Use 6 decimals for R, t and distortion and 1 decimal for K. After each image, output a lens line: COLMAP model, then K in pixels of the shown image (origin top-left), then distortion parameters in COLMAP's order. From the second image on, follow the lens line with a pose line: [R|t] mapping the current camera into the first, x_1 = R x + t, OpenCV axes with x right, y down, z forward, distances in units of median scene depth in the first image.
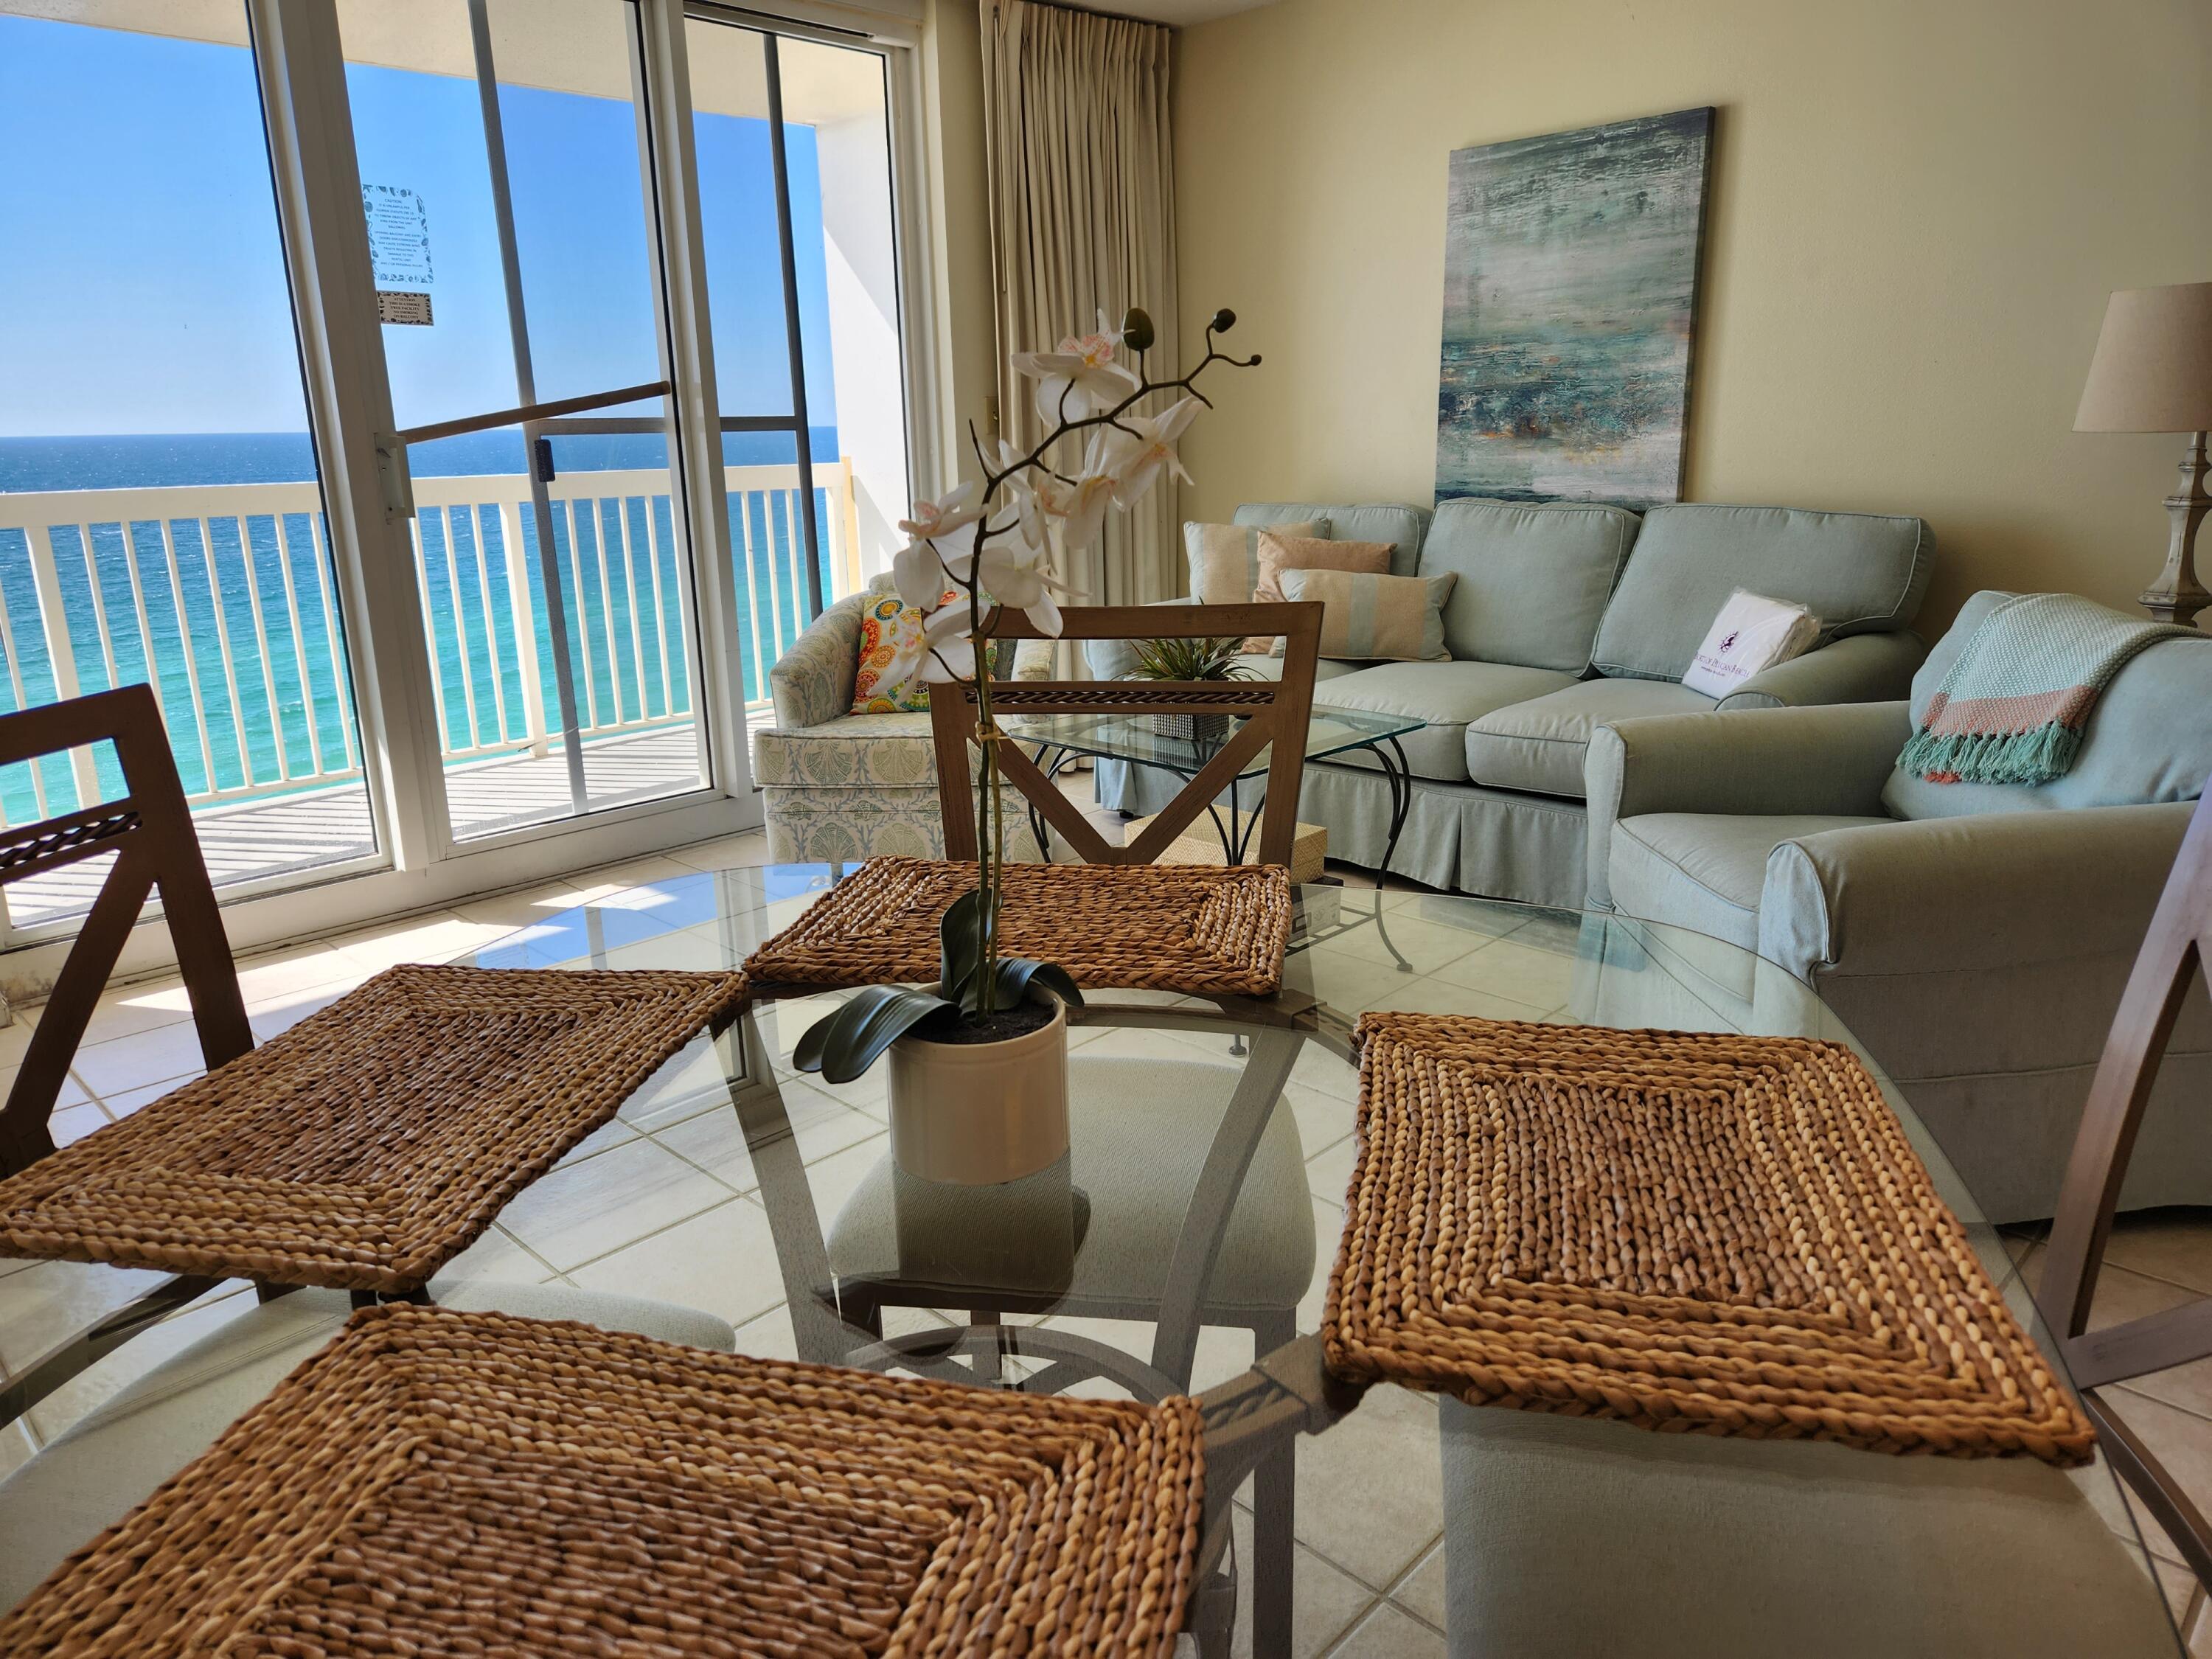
lens RADIAL K [[1480.9, 0, 1101.3], [0, 1480.9, 814.2], [0, 0, 1]] dist [0.089533, -0.078000]
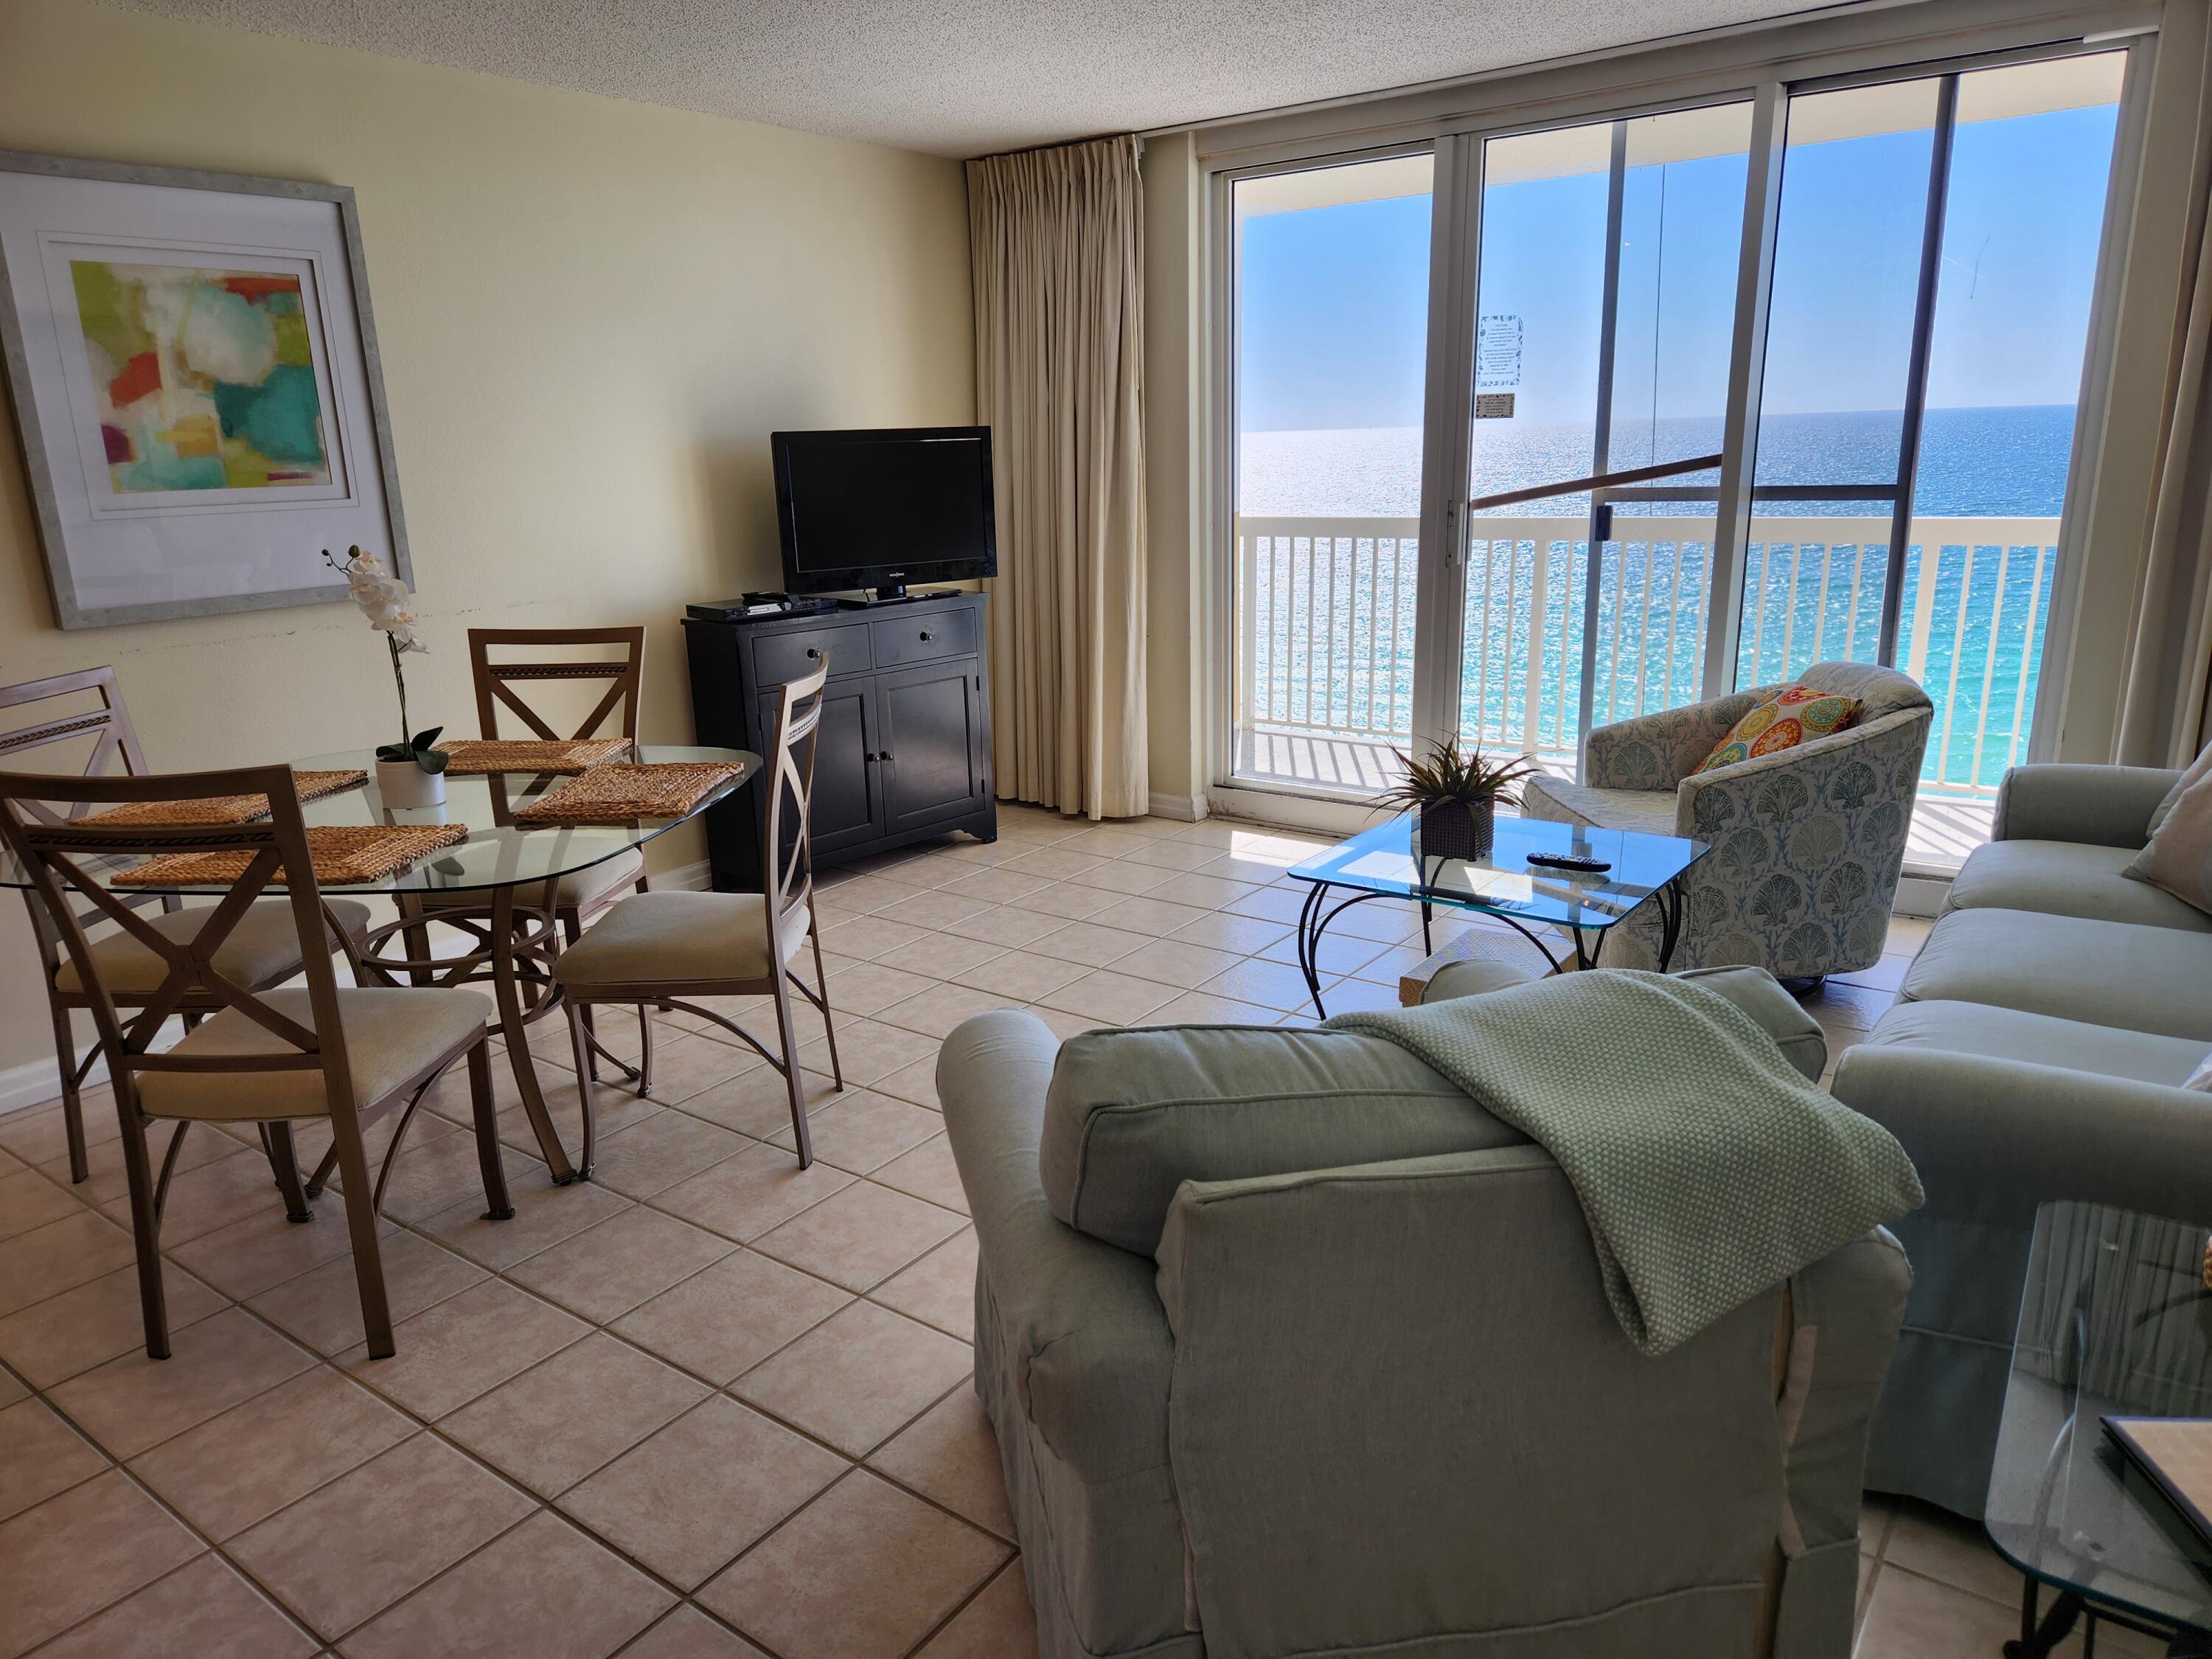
lens RADIAL K [[1480.9, 0, 1101.3], [0, 1480.9, 814.2], [0, 0, 1]] dist [0.089533, -0.078000]
pose [[0.133464, 0.268673, -0.953940, 0.822759], [-0.227603, 0.945134, 0.234349, -0.224556], [0.964564, 0.185843, 0.187292, 0.487662]]
